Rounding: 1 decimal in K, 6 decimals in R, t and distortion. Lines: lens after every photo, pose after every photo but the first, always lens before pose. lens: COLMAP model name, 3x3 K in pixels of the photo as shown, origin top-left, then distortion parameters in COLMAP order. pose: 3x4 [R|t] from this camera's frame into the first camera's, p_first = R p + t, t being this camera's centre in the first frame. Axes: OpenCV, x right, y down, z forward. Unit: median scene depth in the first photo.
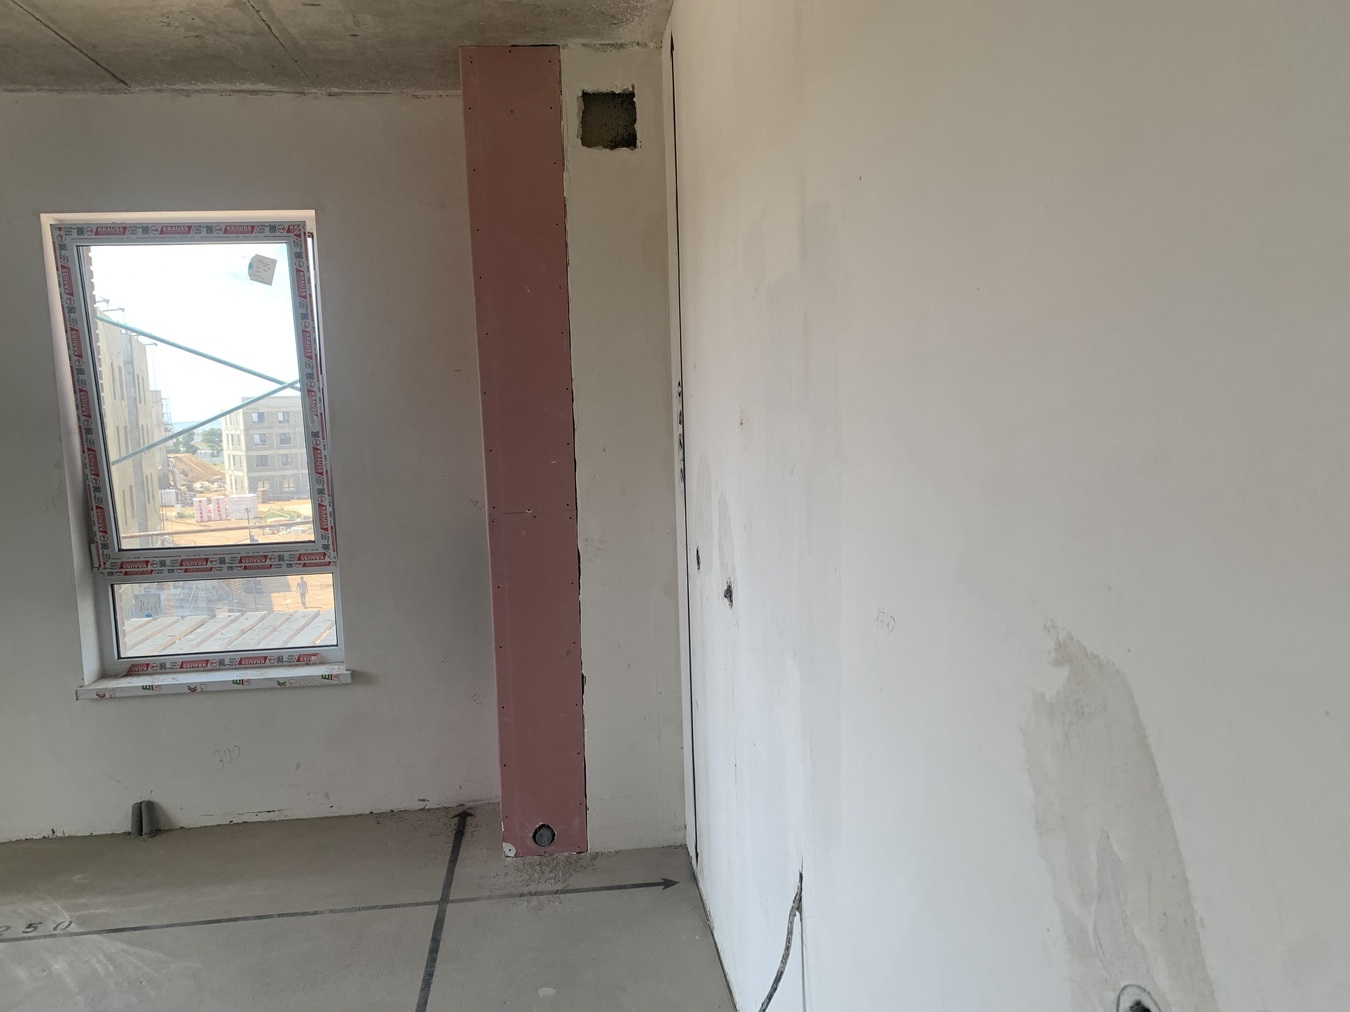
lens RADIAL K [[1013.4, 0, 625.4], [0, 1013.4, 487.7], [0, 0, 1]] dist [0.012972, 0.005975]
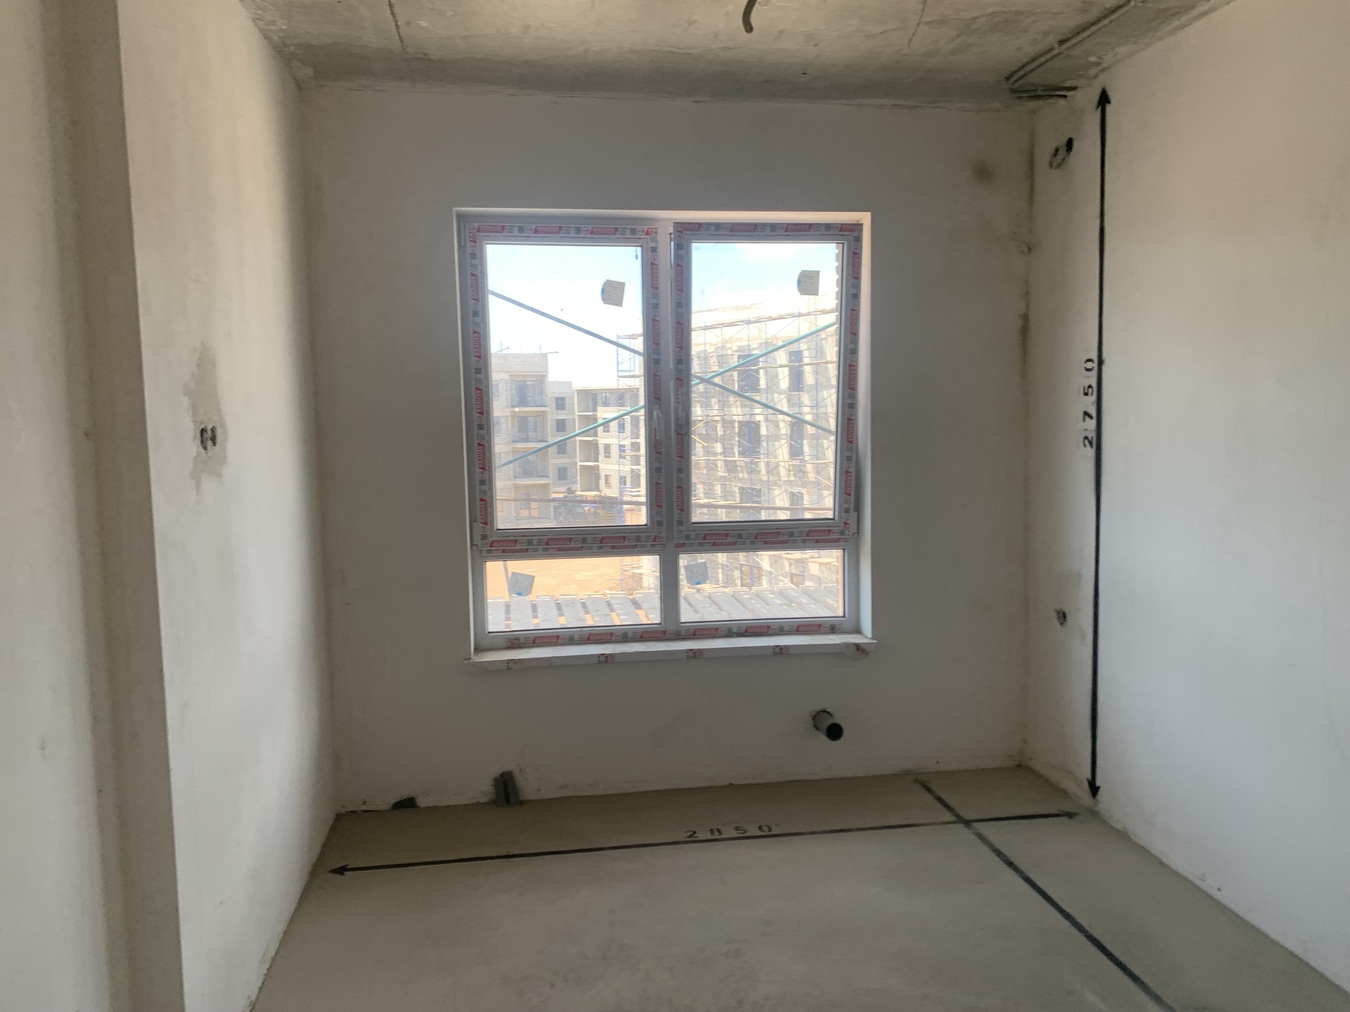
lens RADIAL K [[1007.4, 0, 665.3], [0, 1007.4, 470.3], [0, 0, 1]] dist [0.073339, -0.118836]
pose [[0.999021, 0.020210, 0.039349, -0.499853], [-0.019513, 0.999647, -0.018025, 0.022563], [-0.039699, 0.017239, 0.999063, -0.061078]]
